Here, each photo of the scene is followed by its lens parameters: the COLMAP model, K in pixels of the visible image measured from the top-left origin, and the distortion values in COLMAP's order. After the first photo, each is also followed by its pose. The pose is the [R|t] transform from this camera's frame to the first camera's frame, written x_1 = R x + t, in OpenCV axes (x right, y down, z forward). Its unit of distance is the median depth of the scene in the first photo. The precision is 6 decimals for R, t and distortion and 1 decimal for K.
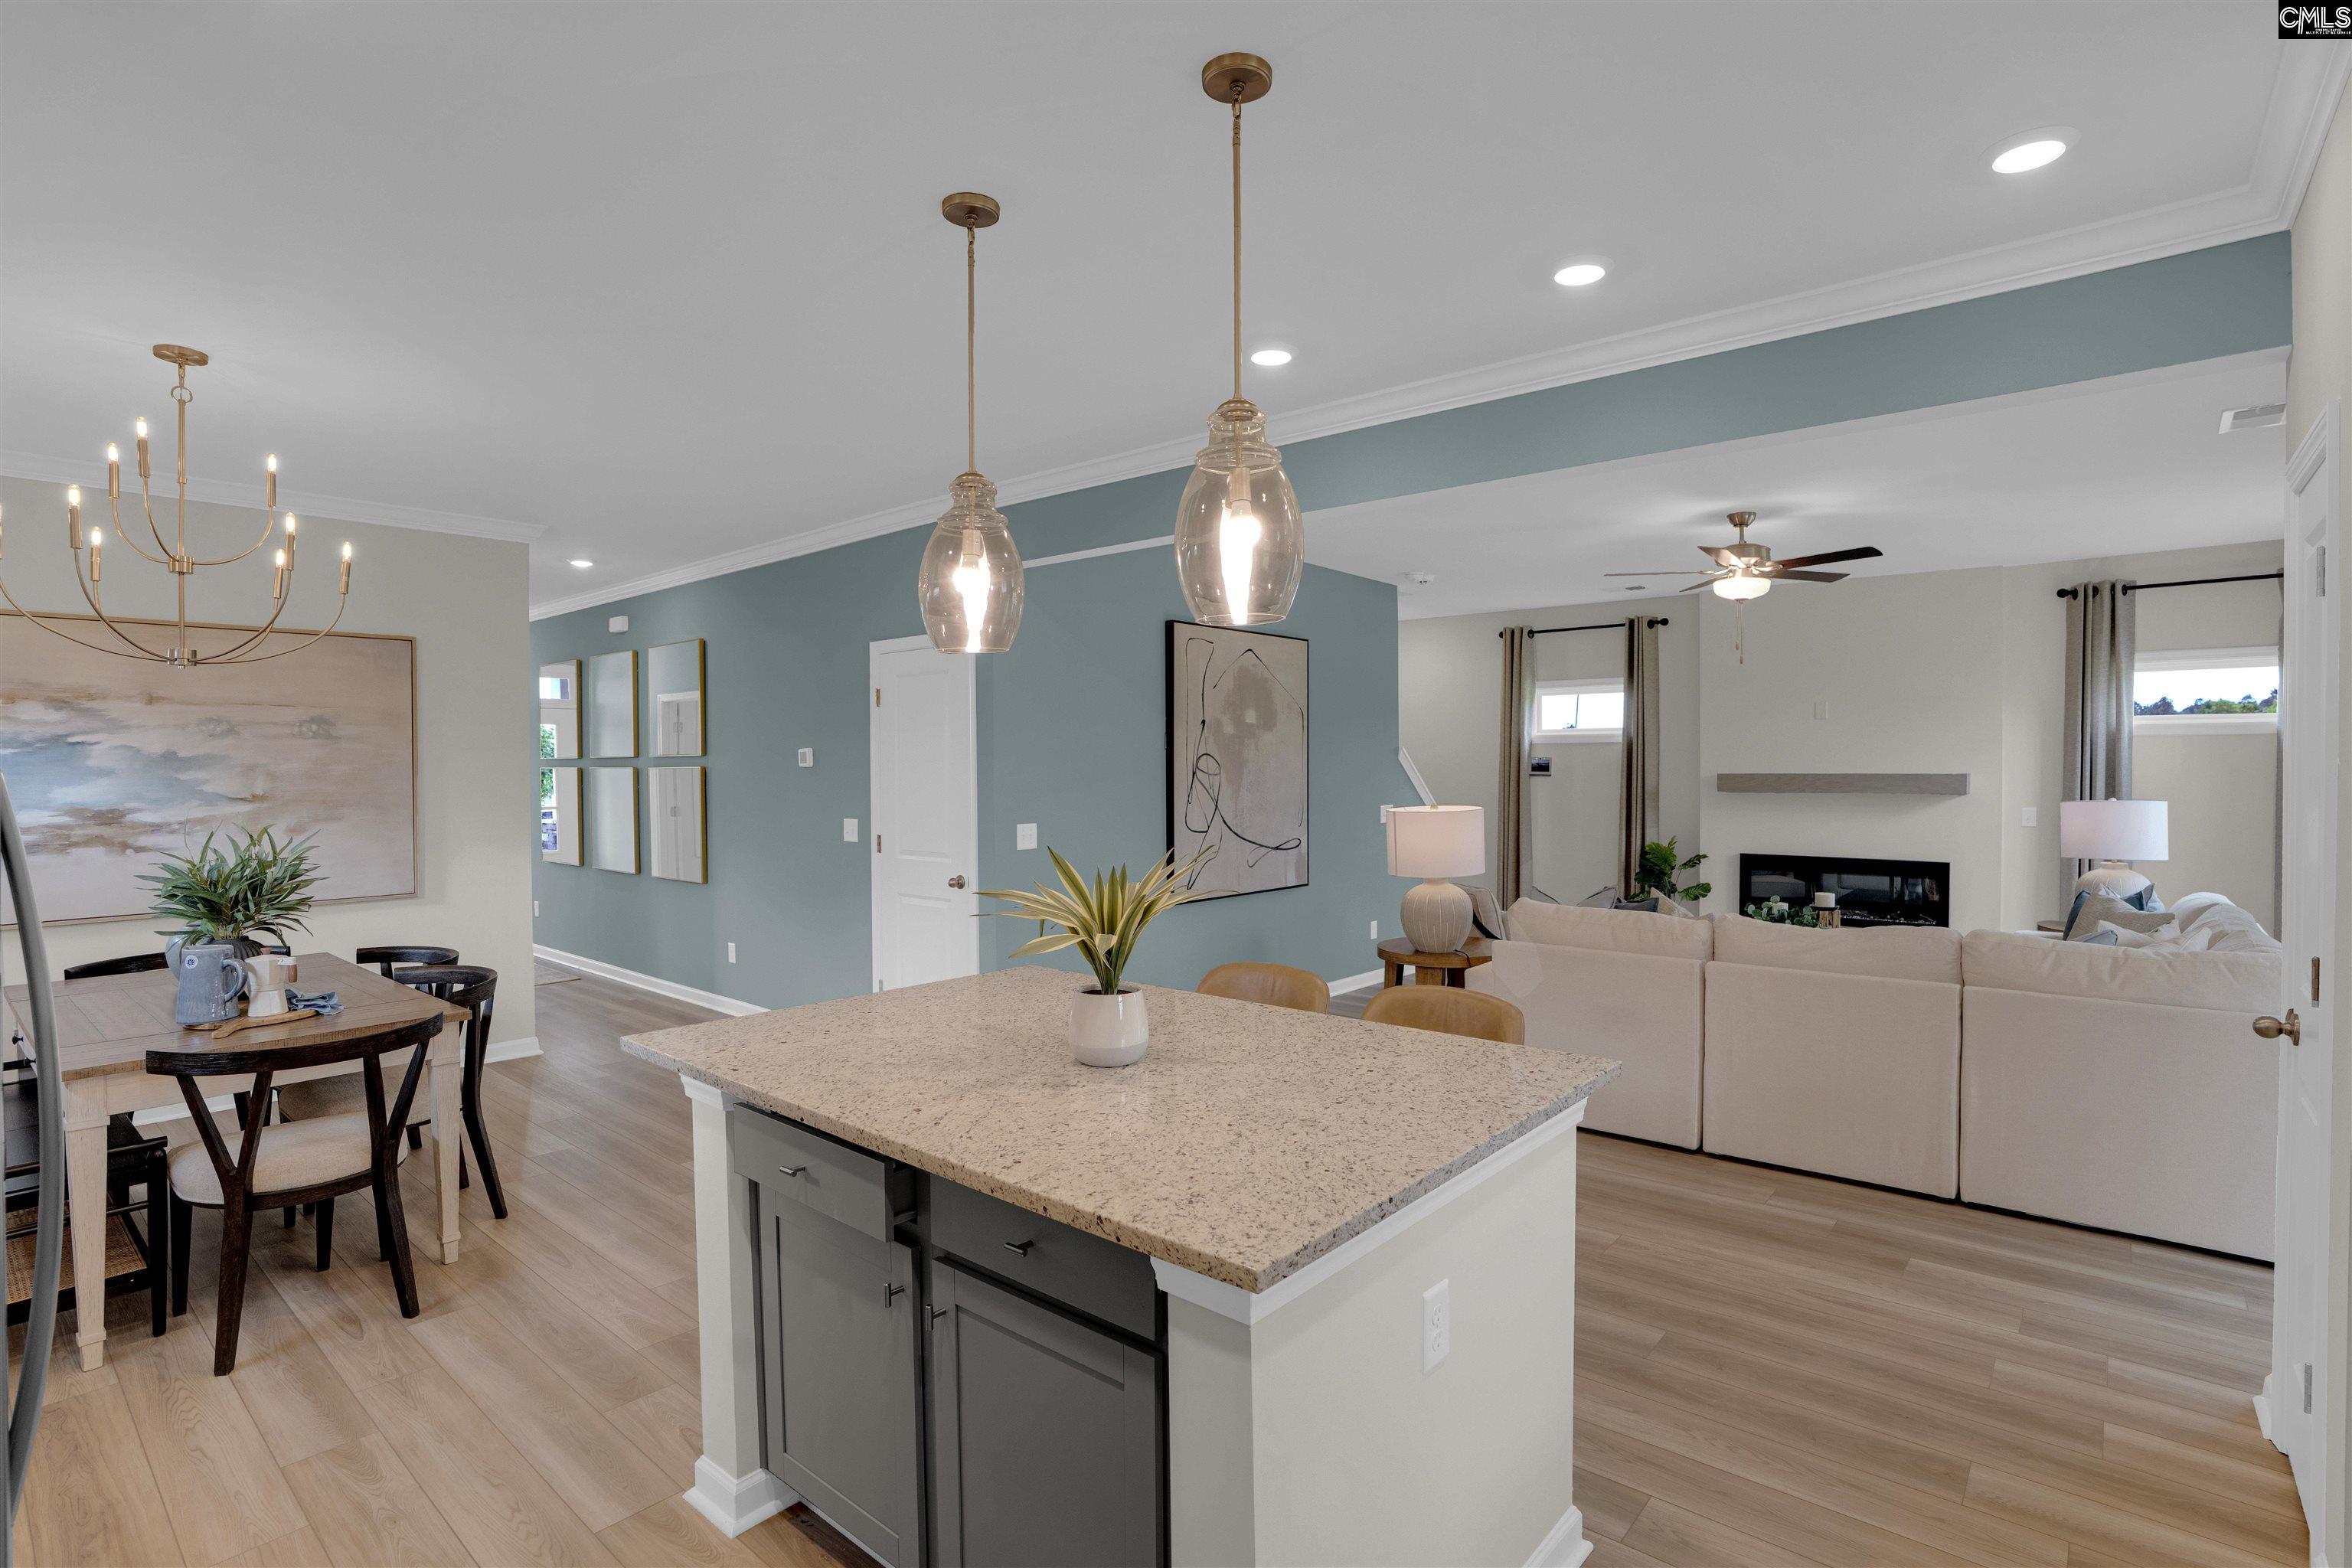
lens RADIAL K [[1109.7, 0, 1179.9], [0, 1109.7, 782.7], [0, 0, 1]] dist [-0.026059, 0.001718]
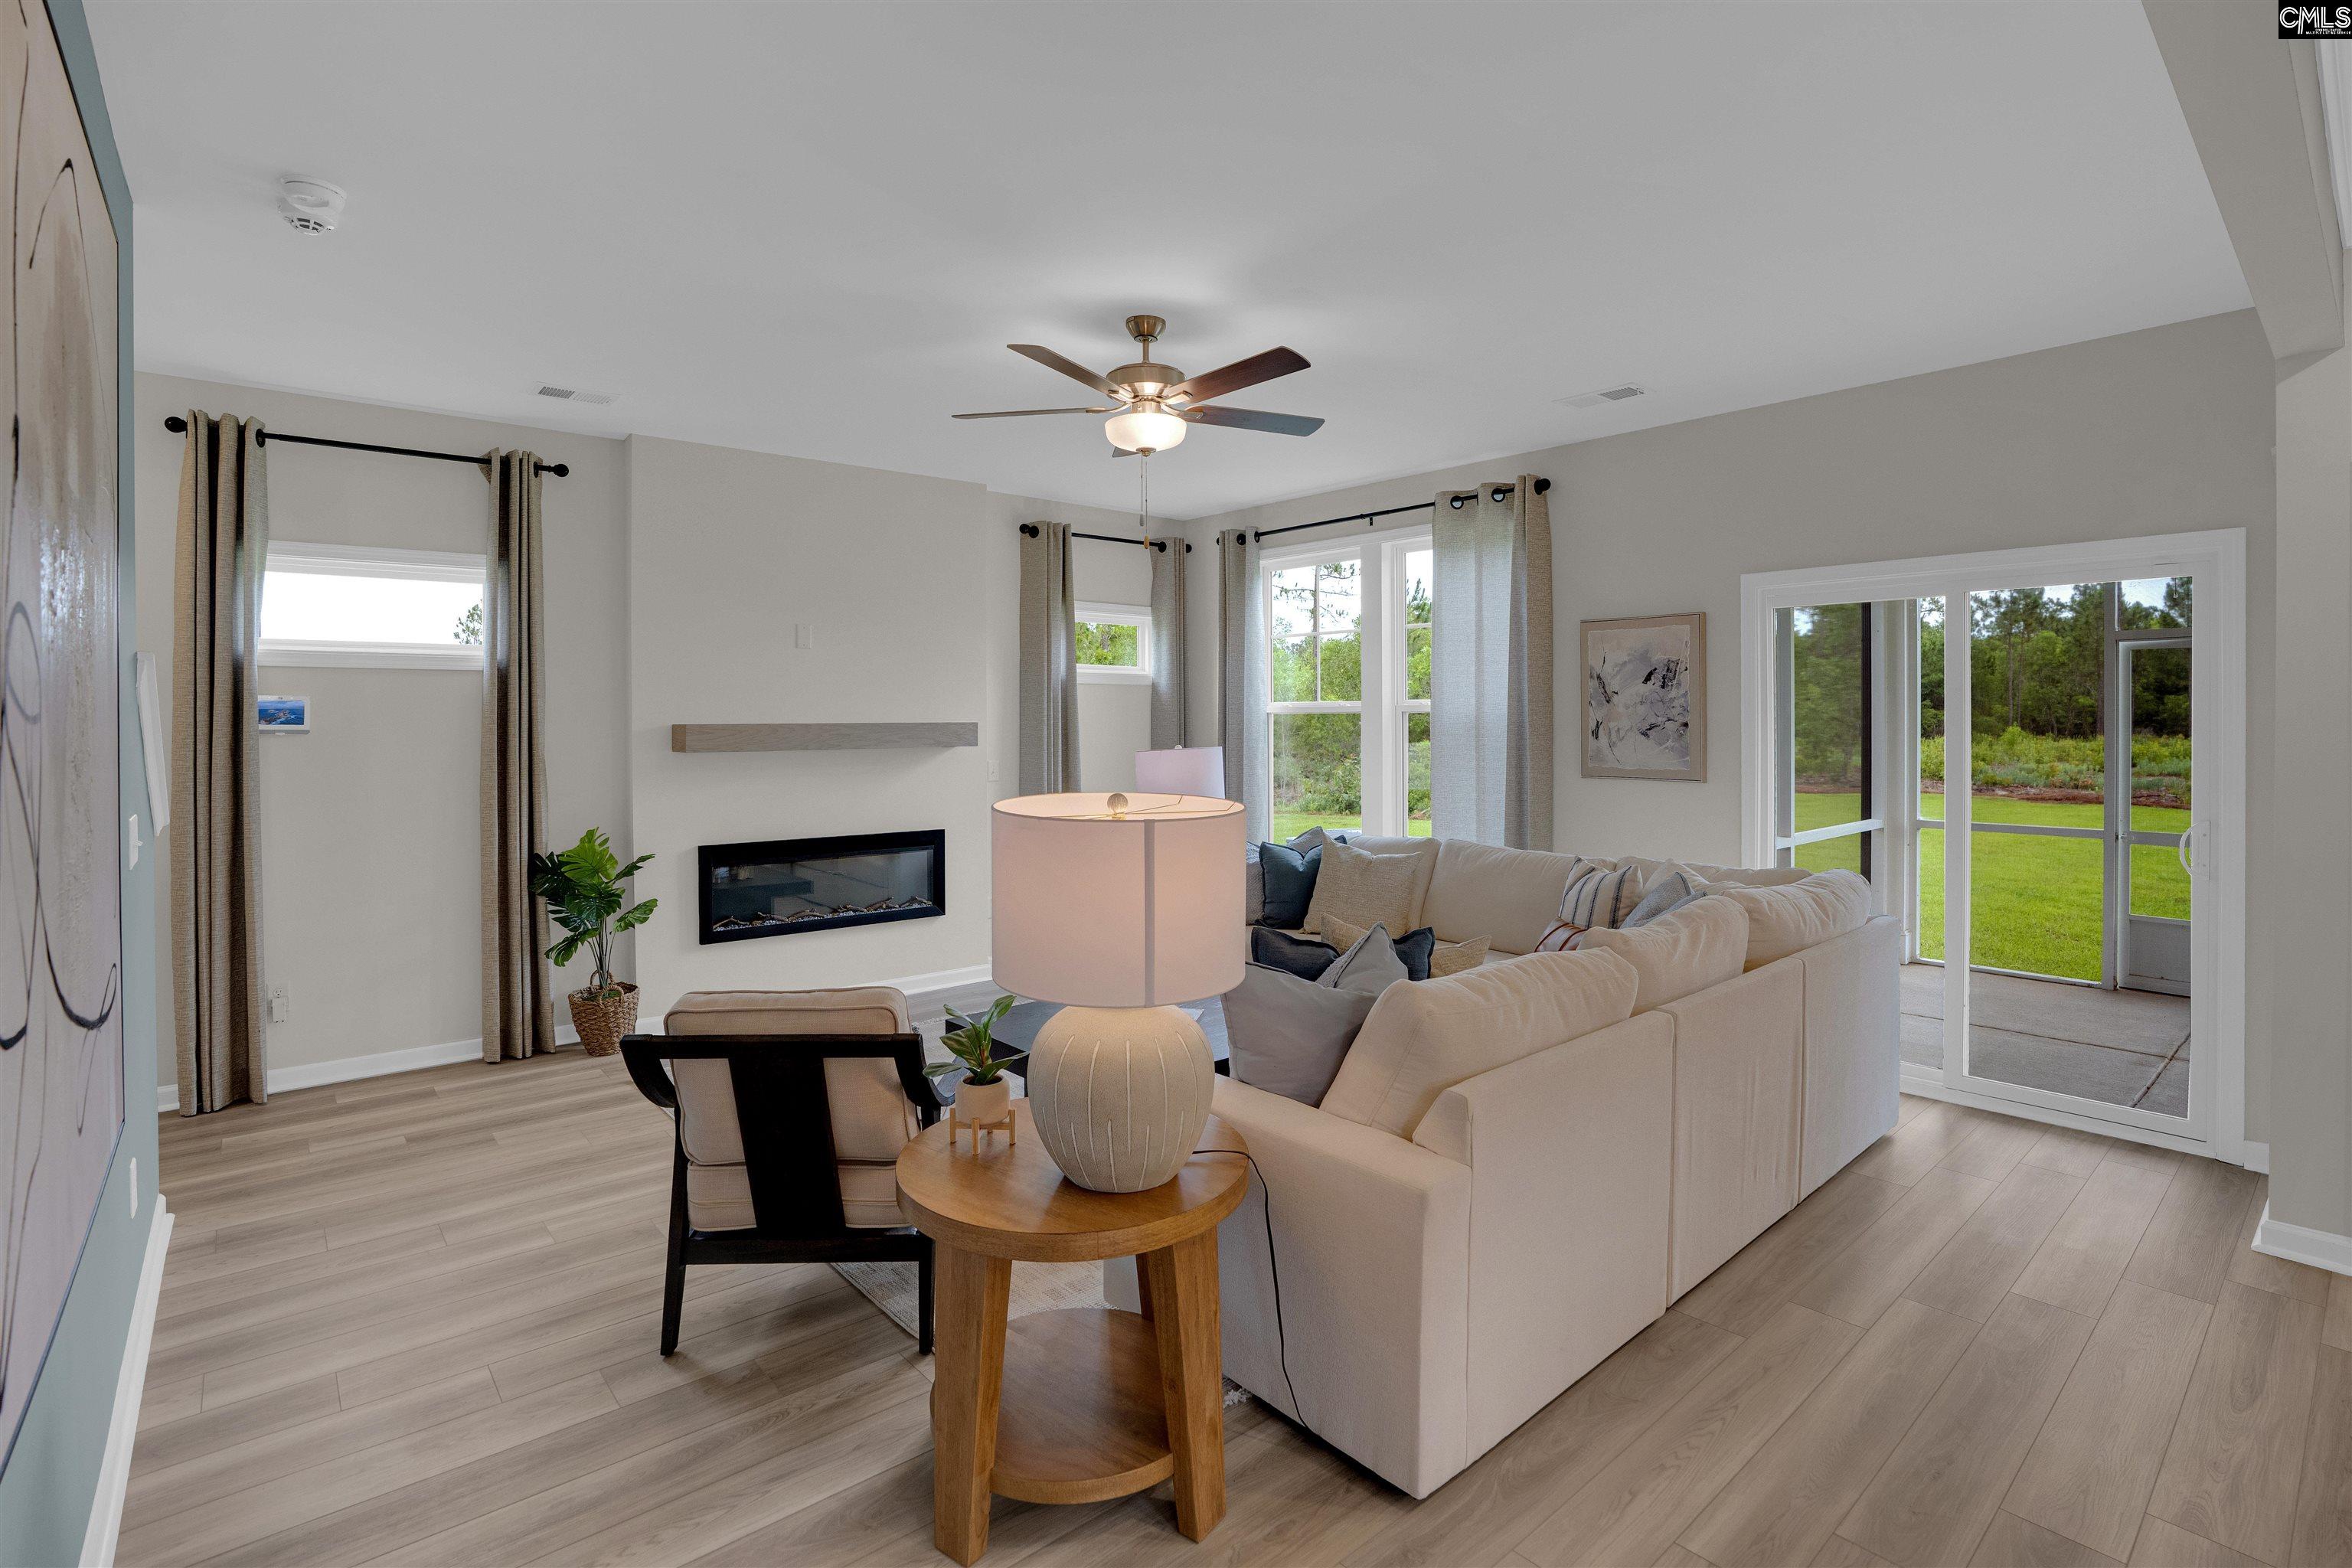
lens RADIAL K [[1109.7, 0, 1194.4], [0, 1109.7, 724.4], [0, 0, 1]] dist [-0.026059, 0.001718]
pose [[0.159277, -0.000919, 0.987233, -0.094177], [0.021846, 0.999758, -0.002594, -0.000208], [-0.986992, 0.021980, 0.159259, 0.600292]]
